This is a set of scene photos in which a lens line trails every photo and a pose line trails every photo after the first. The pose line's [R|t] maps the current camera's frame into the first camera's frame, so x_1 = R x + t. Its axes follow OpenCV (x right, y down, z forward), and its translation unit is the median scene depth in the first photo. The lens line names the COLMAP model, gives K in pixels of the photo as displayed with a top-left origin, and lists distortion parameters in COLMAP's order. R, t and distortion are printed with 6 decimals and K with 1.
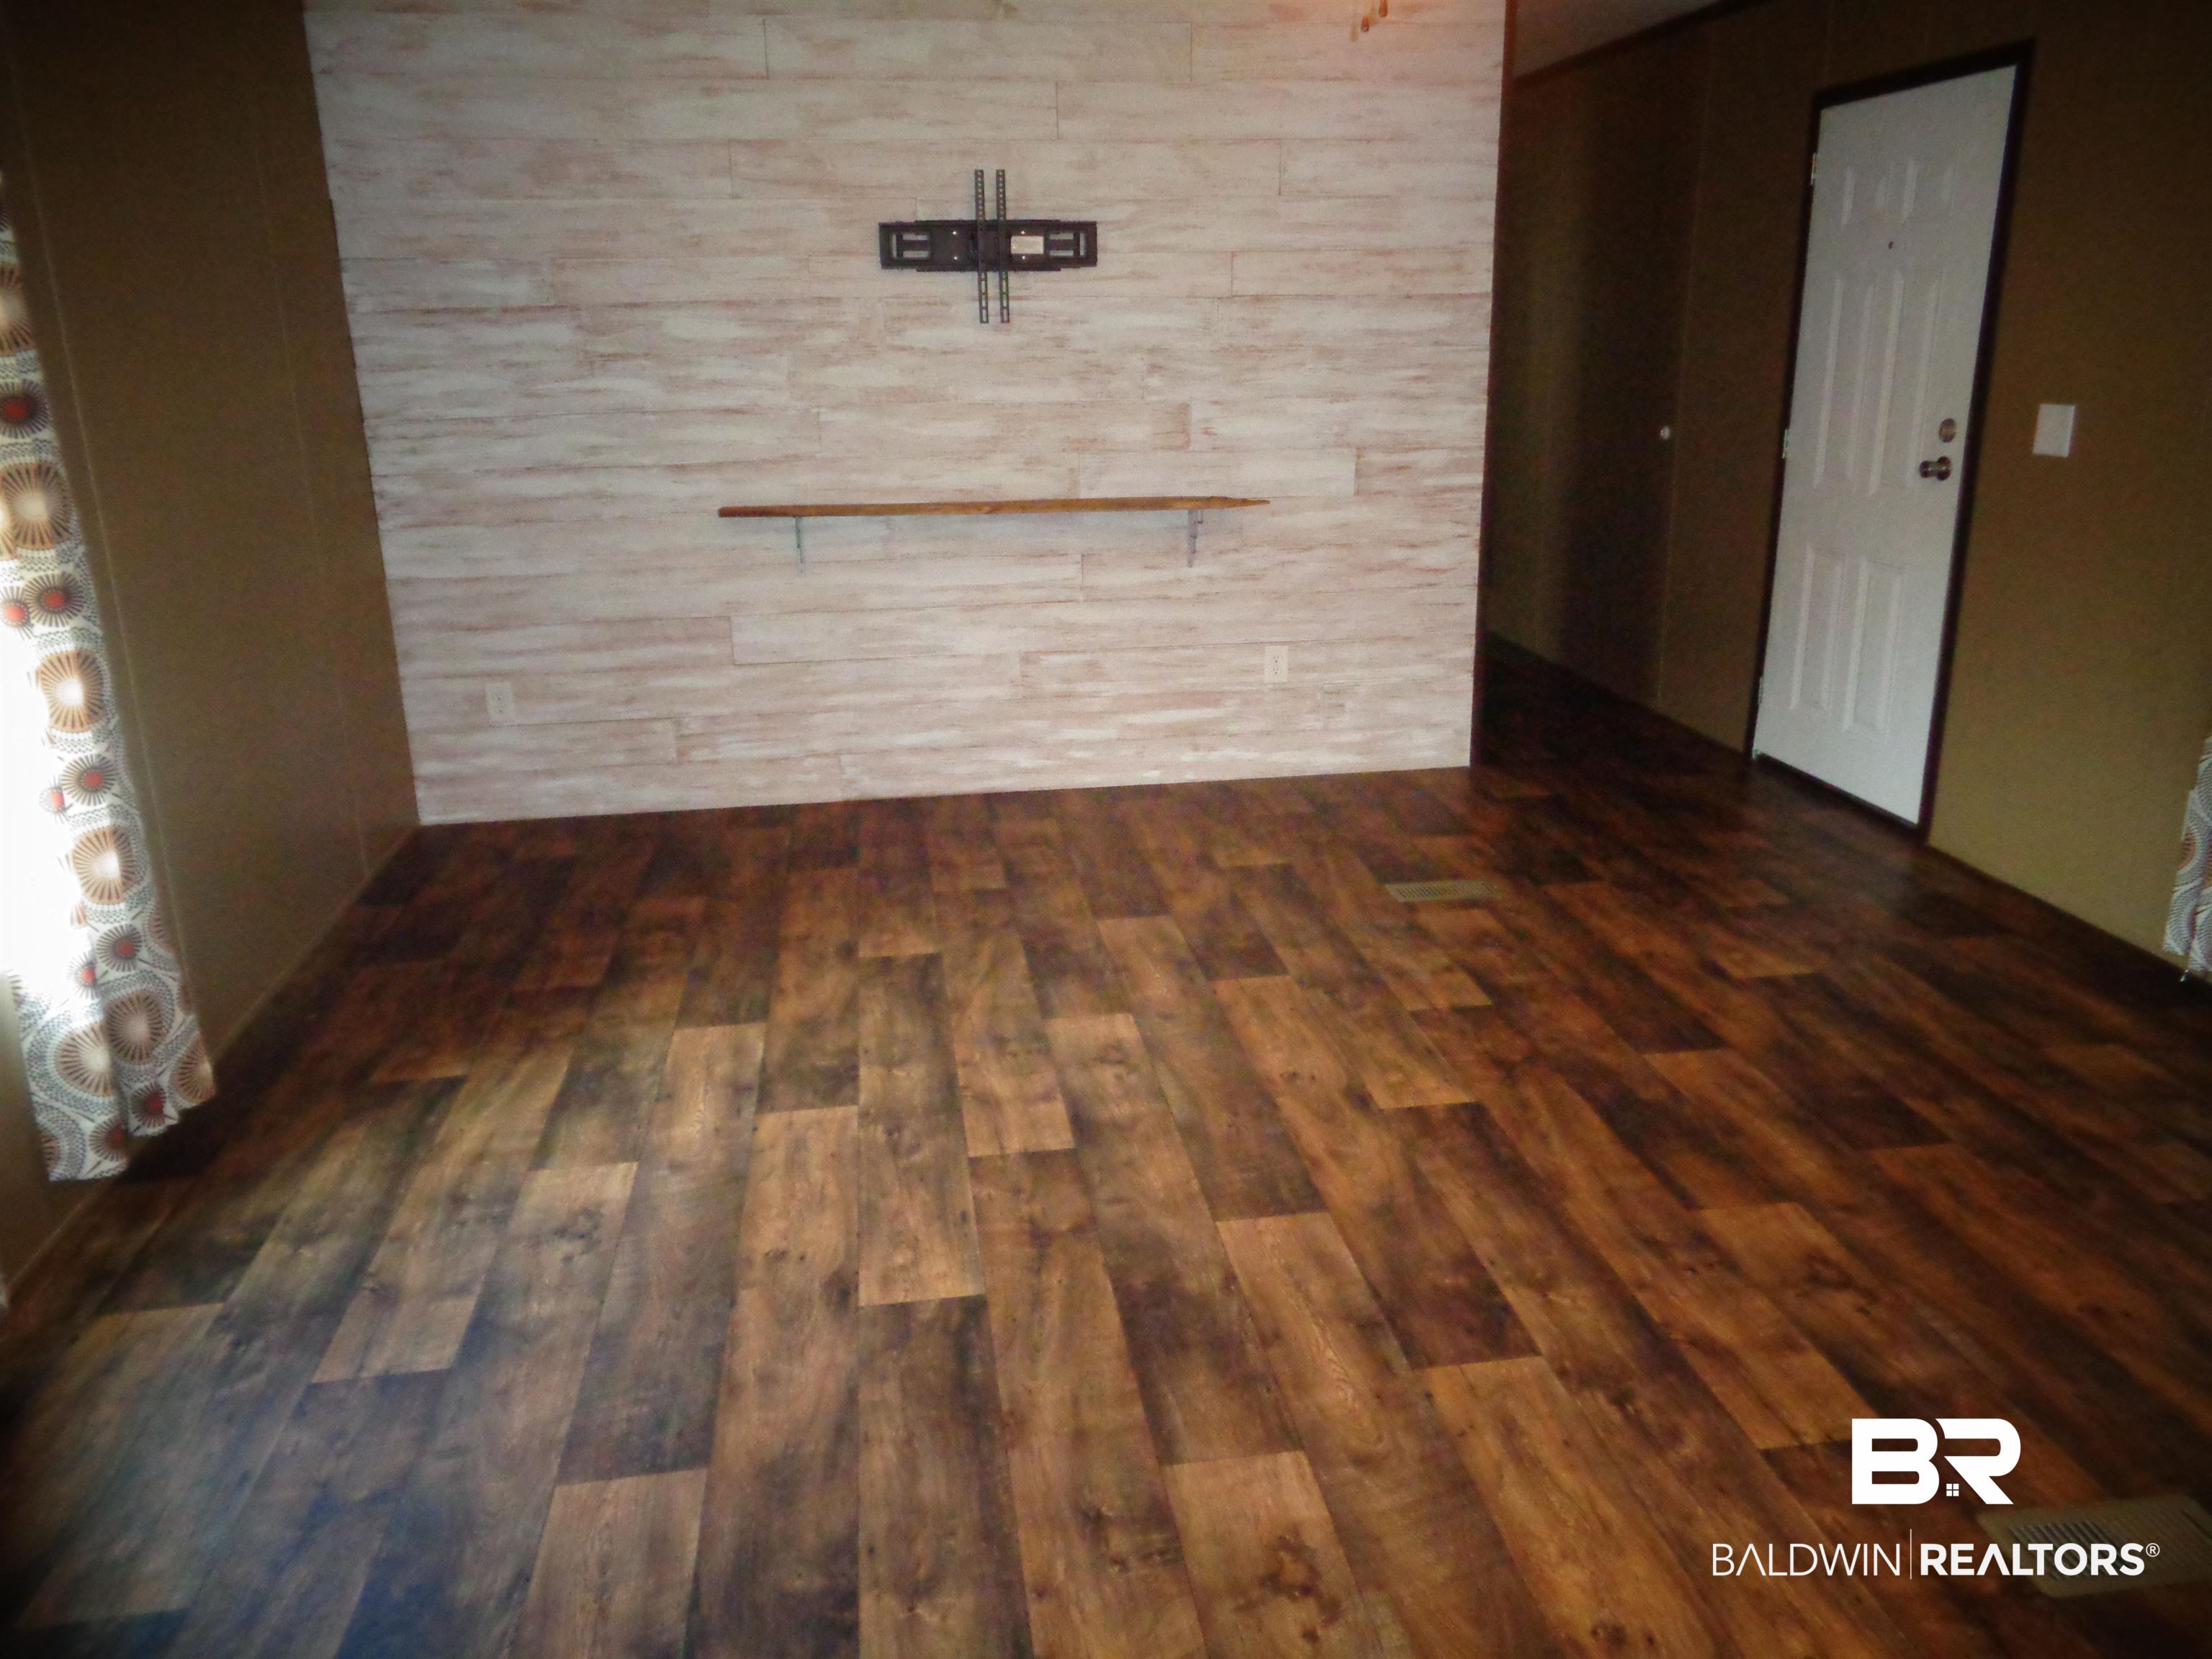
lens RADIAL K [[1662.3, 0, 1109.7], [0, 1662.3, 830.6], [0, 0, 1]] dist [0.005501, -0.000587]
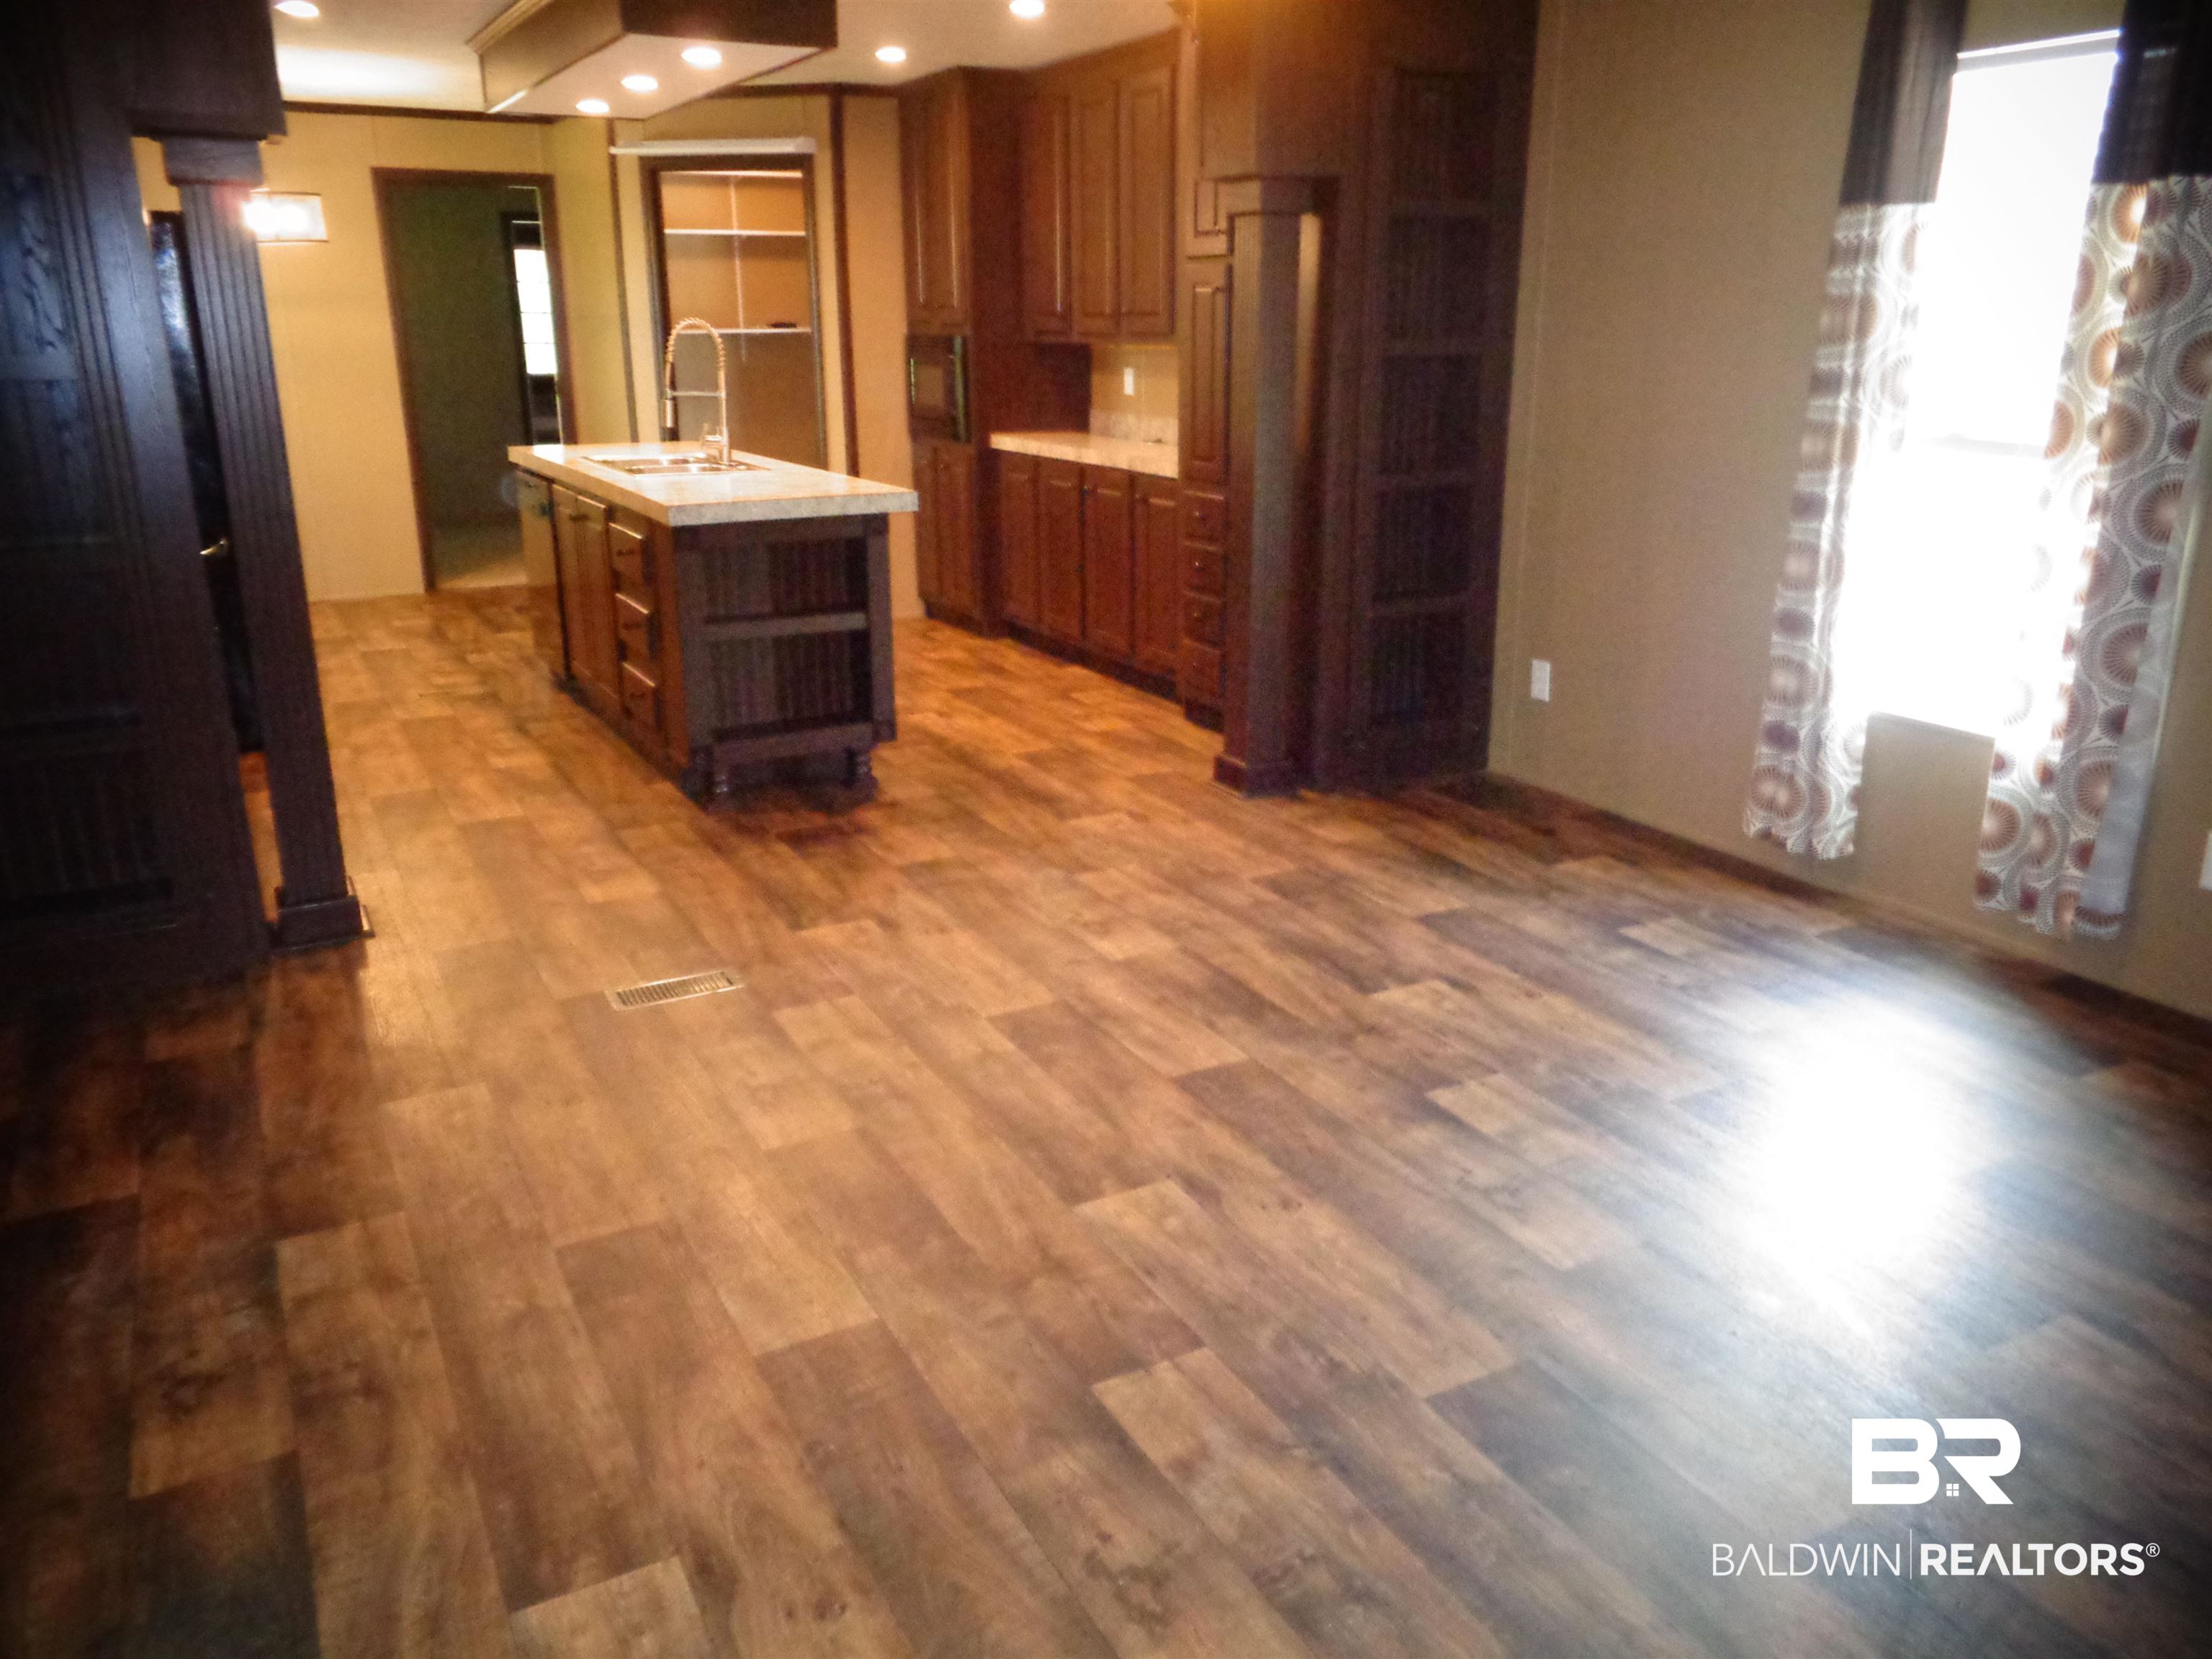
lens RADIAL K [[1662.3, 0, 1107.0], [0, 1662.3, 825.7], [0, 0, 1]] dist [0.005501, -0.000587]
pose [[-0.939581, 0.122055, -0.319829, 0.540726], [-0.081685, 0.827354, 0.555709, -0.581679], [0.332439, 0.548258, -0.767396, 1.843991]]
